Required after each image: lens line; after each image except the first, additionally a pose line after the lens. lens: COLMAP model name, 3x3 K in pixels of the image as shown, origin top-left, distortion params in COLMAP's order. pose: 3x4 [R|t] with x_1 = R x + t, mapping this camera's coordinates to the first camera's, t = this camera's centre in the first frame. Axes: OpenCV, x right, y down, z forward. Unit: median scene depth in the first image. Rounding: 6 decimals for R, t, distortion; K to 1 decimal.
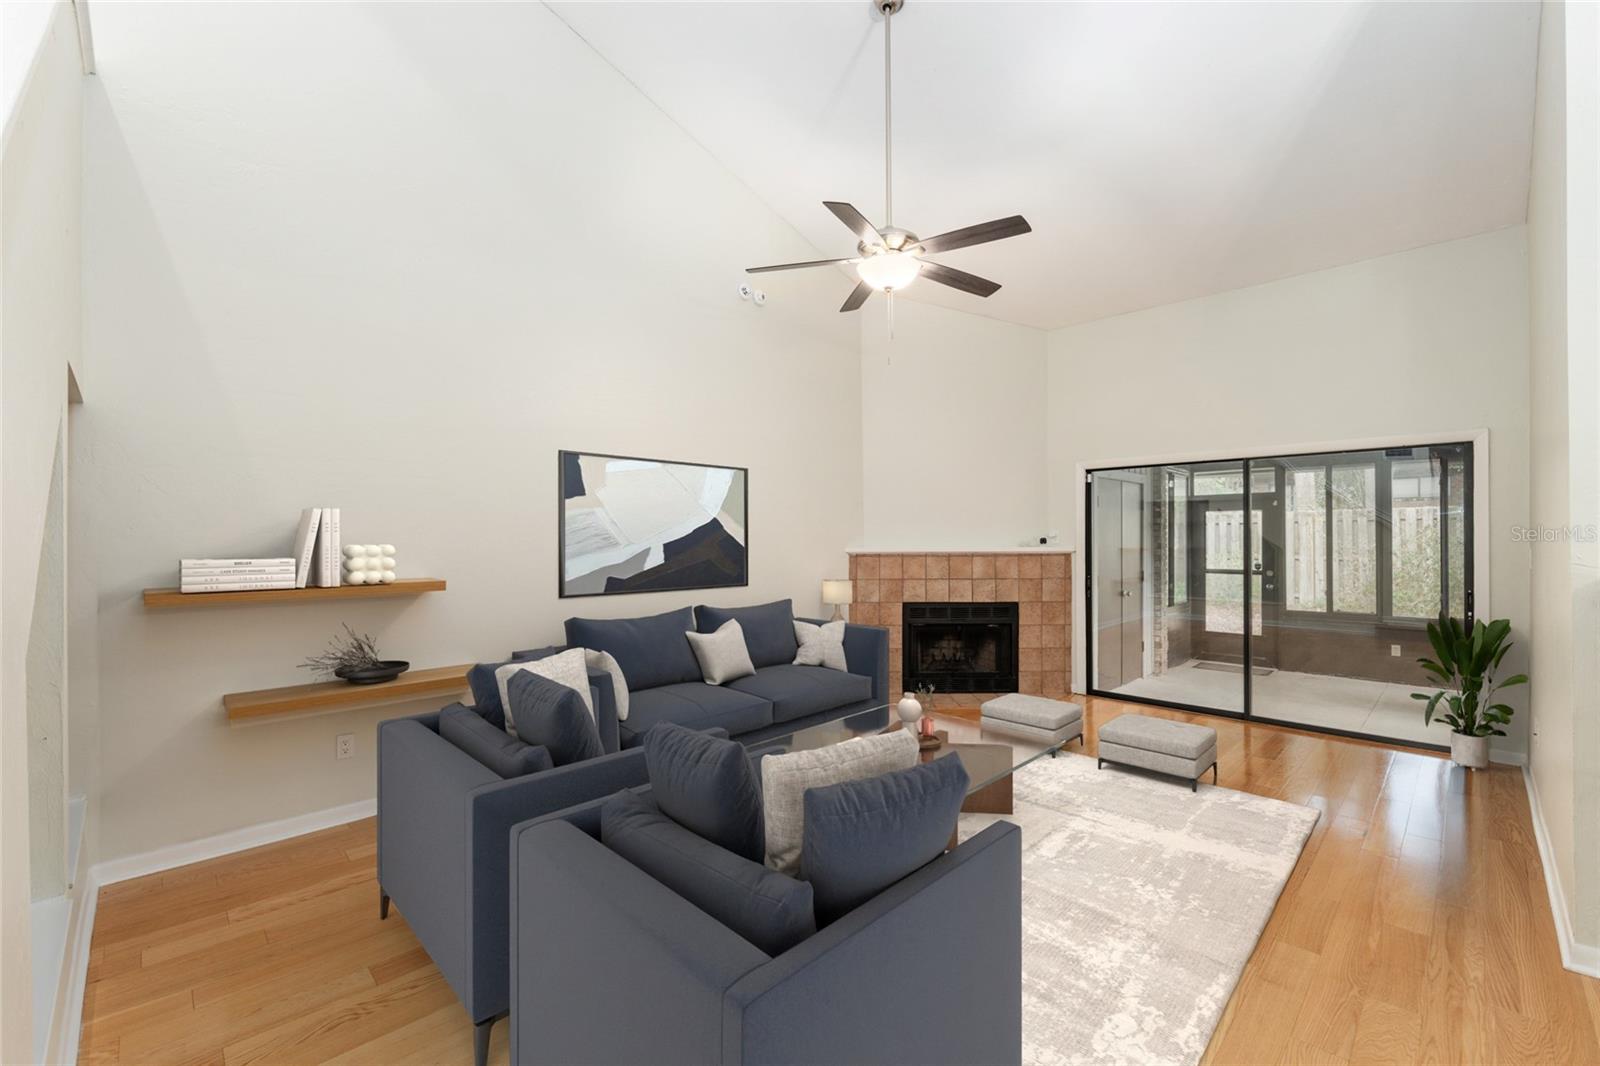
lens RADIAL K [[666.6, 0, 800.5], [0, 666.6, 536.4], [0, 0, 1]] dist [-0.002813, -0.000312]
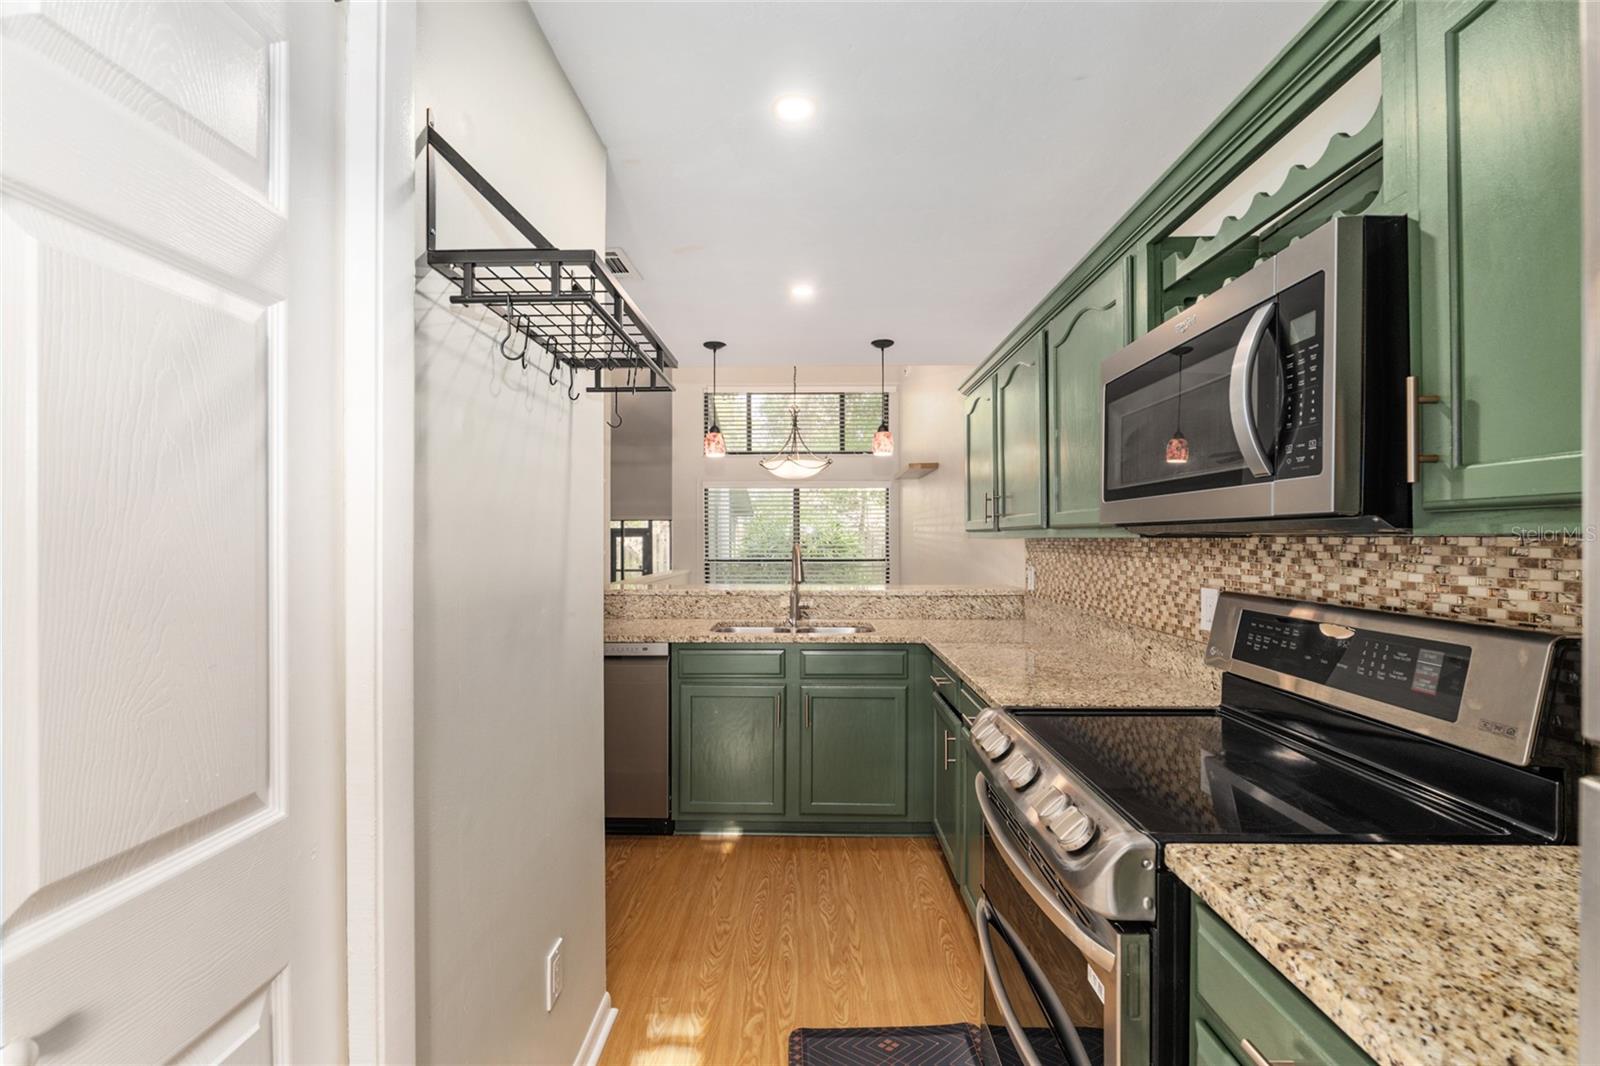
lens RADIAL K [[670.3, 0, 800.4], [0, 670.3, 537.0], [0, 0, 1]] dist [0.000377, -0.000115]
pose [[0.720619, 0.006029, 0.693305, -0.352401], [-0.003528, 0.999981, -0.005028, -0.036450], [-0.693323, 0.001177, 0.720626, -0.786988]]
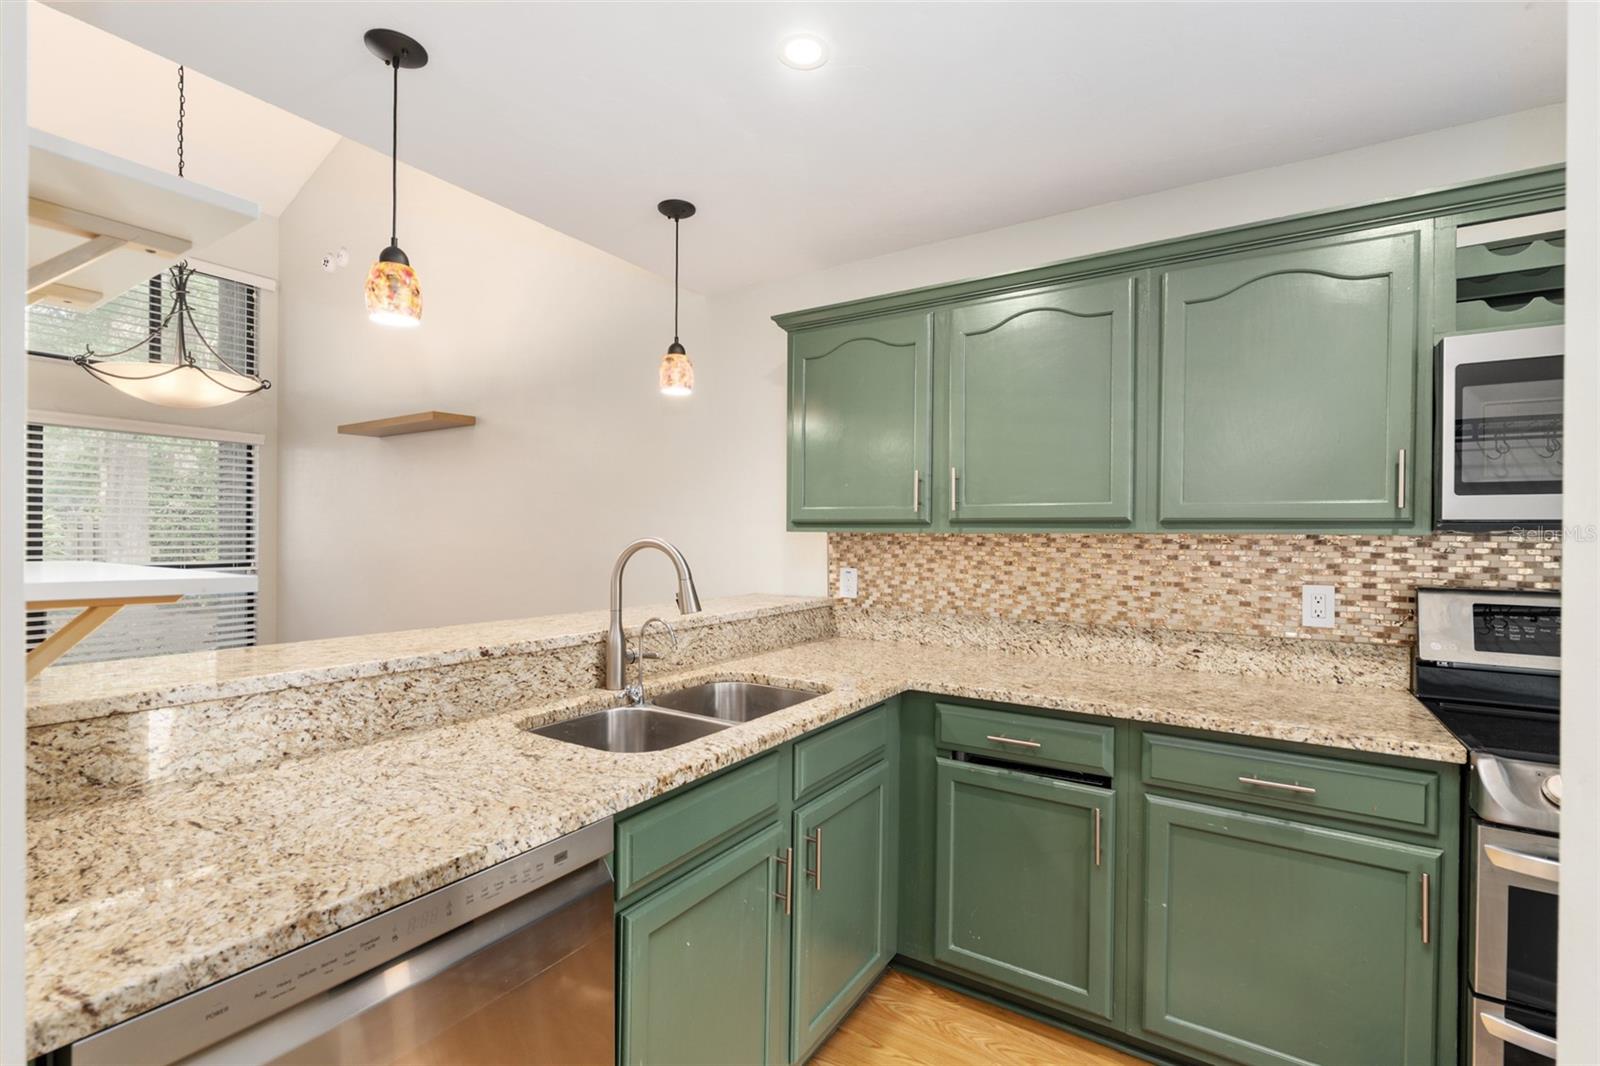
lens RADIAL K [[711.9, 0, 795.7], [0, 711.9, 538.6], [0, 0, 1]] dist [0.000502, -0.000360]
pose [[-0.209586, -0.000393, 0.977790, -0.282743], [-0.009682, 0.999952, -0.001673, -0.034047], [-0.977742, -0.009817, -0.209580, -0.419420]]
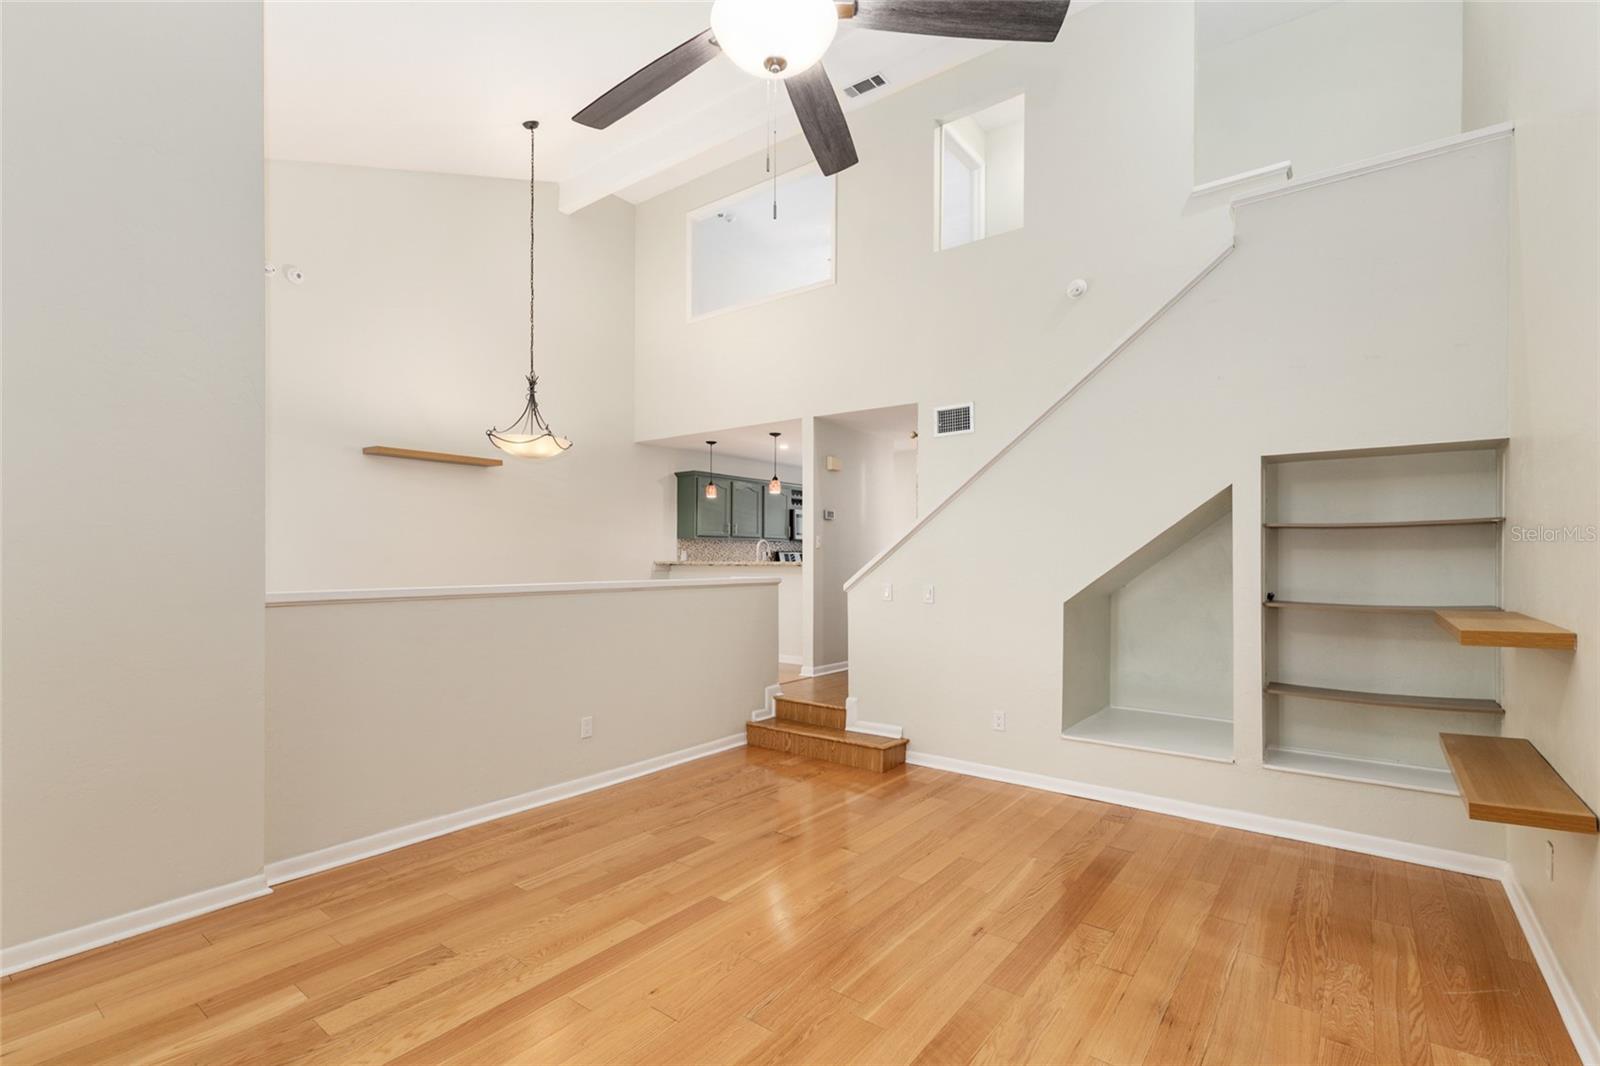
lens RADIAL K [[750.8, 0, 782.6], [0, 750.8, 560.4], [0, 0, 1]] dist [0.001224, 0.000251]
pose [[-0.991830, 0.005269, -0.127459, 0.124925], [0.005150, 0.999986, 0.001262, -0.000389], [0.127464, 0.000595, -0.991843, 0.845550]]
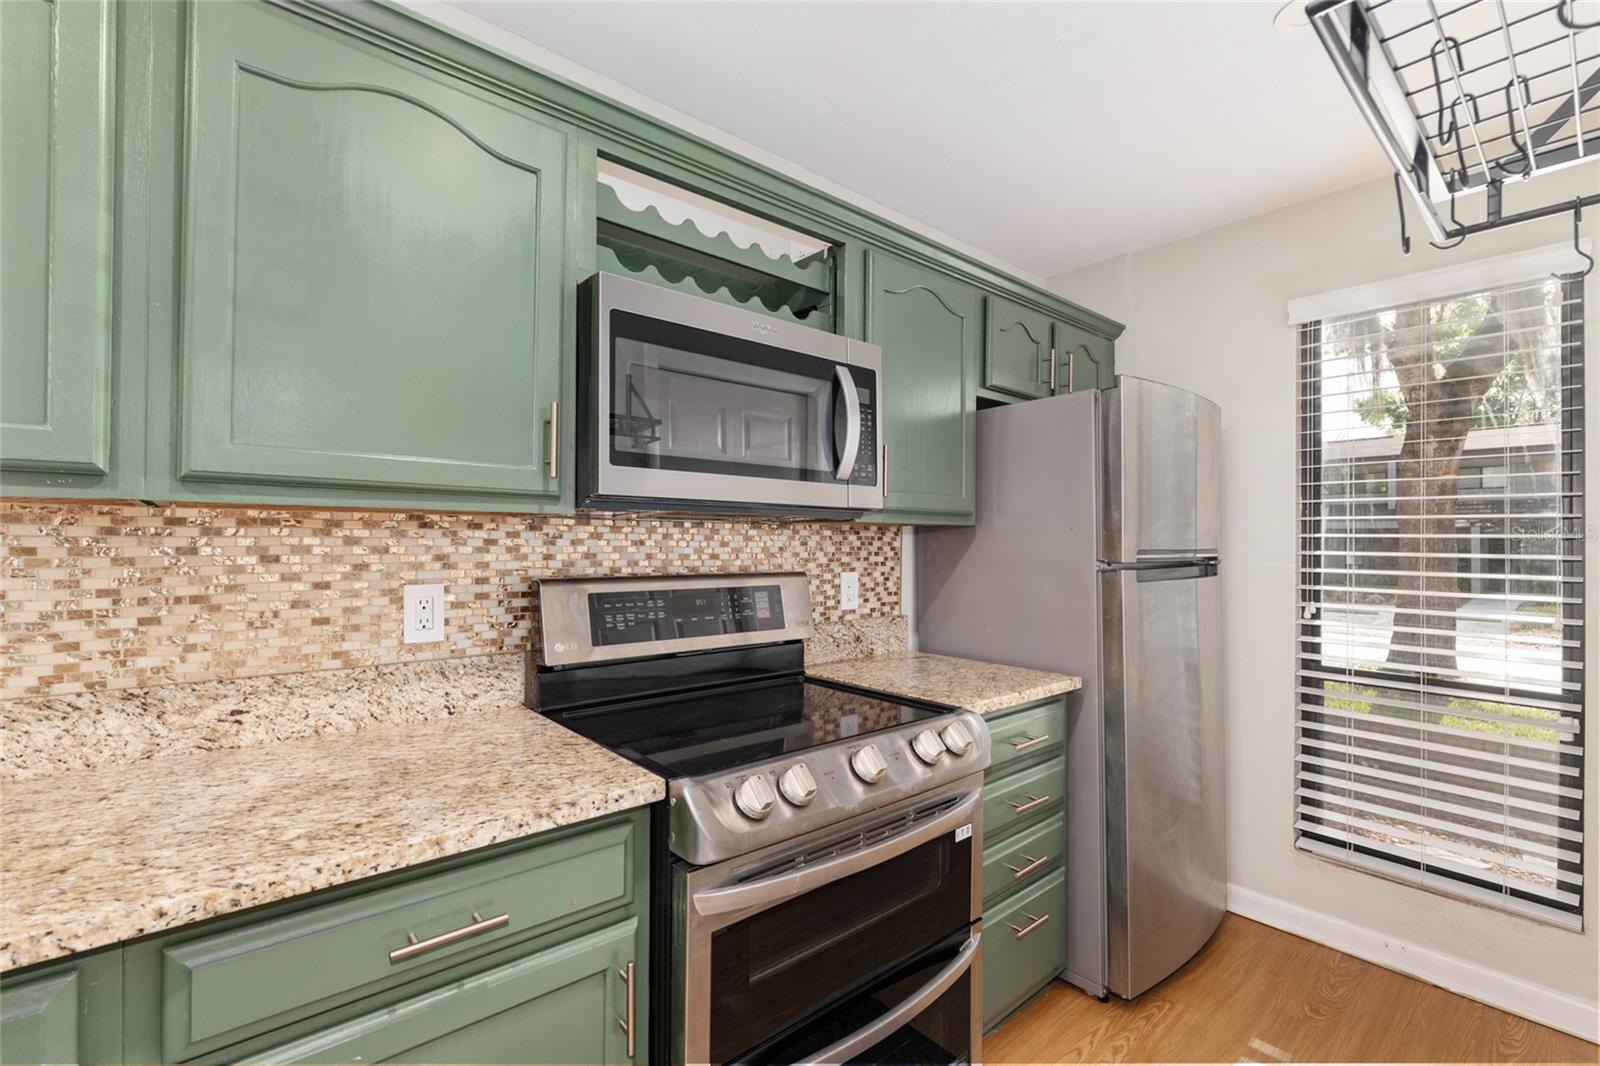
lens RADIAL K [[701.7, 0, 798.1], [0, 701.7, 536.4], [0, 0, 1]] dist [-0.002558, -0.000585]
pose [[-0.997007, 0.000485, 0.077304, -0.164014], [-0.000352, 0.999942, -0.010804, -0.029320], [-0.077305, -0.010799, -0.996949, -0.494857]]
